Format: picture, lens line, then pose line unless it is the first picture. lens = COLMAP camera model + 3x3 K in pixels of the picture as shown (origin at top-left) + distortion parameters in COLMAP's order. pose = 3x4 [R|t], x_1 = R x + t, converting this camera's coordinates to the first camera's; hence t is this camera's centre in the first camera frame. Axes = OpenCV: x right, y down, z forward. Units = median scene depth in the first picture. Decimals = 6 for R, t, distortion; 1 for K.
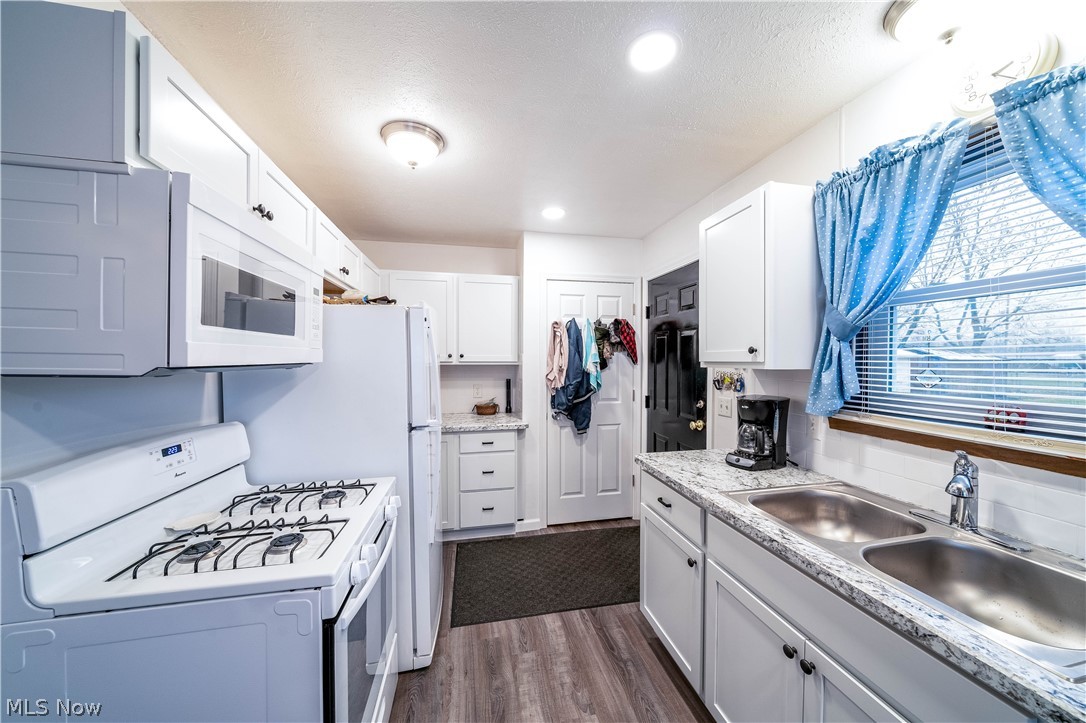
lens RADIAL K [[377.0, 0, 544.5], [0, 377.0, 361.4], [0, 0, 1]] dist [-0.008885, 0.000724]
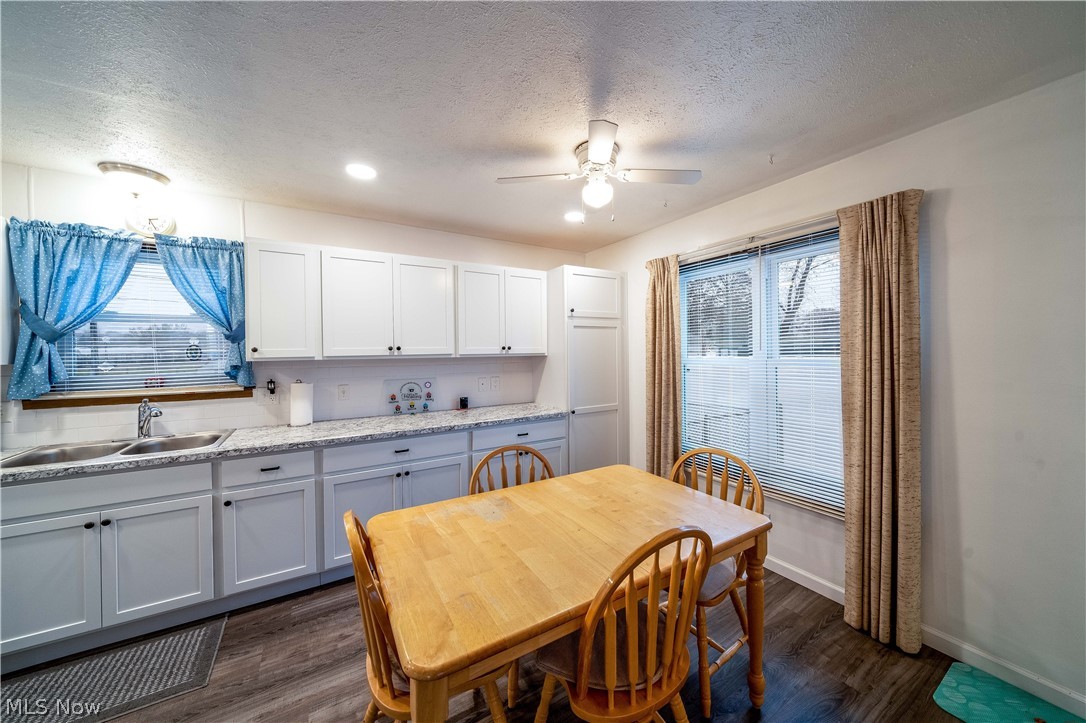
lens RADIAL K [[377.0, 0, 549.7], [0, 377.0, 352.9], [0, 0, 1]] dist [-0.008885, 0.000724]
pose [[-0.344972, -0.002749, 0.938609, -1.157847], [0.020076, 0.999745, 0.010306, 0.005898], [-0.938398, 0.022399, -0.344829, -0.283554]]
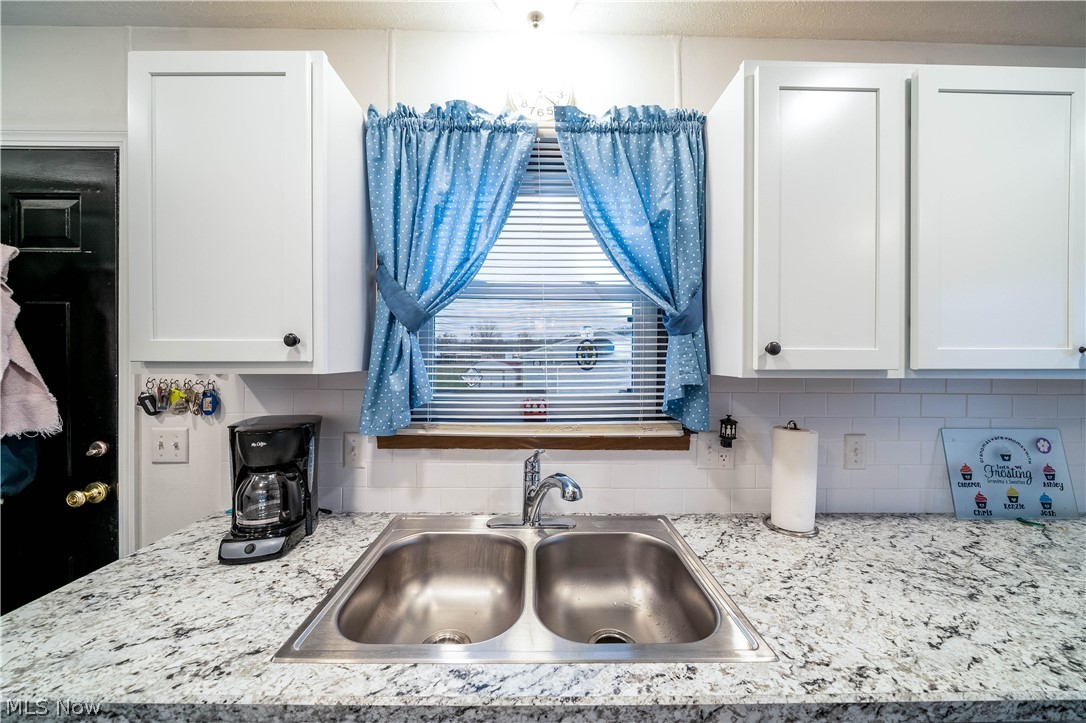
lens RADIAL K [[377.0, 0, 542.8], [0, 377.0, 363.7], [0, 0, 1]] dist [-0.008885, 0.000724]
pose [[0.198425, -0.011502, 0.980049, 0.099467], [0.003722, 0.999933, 0.010982, 0.000286], [-0.980109, 0.001468, 0.198455, 0.579114]]
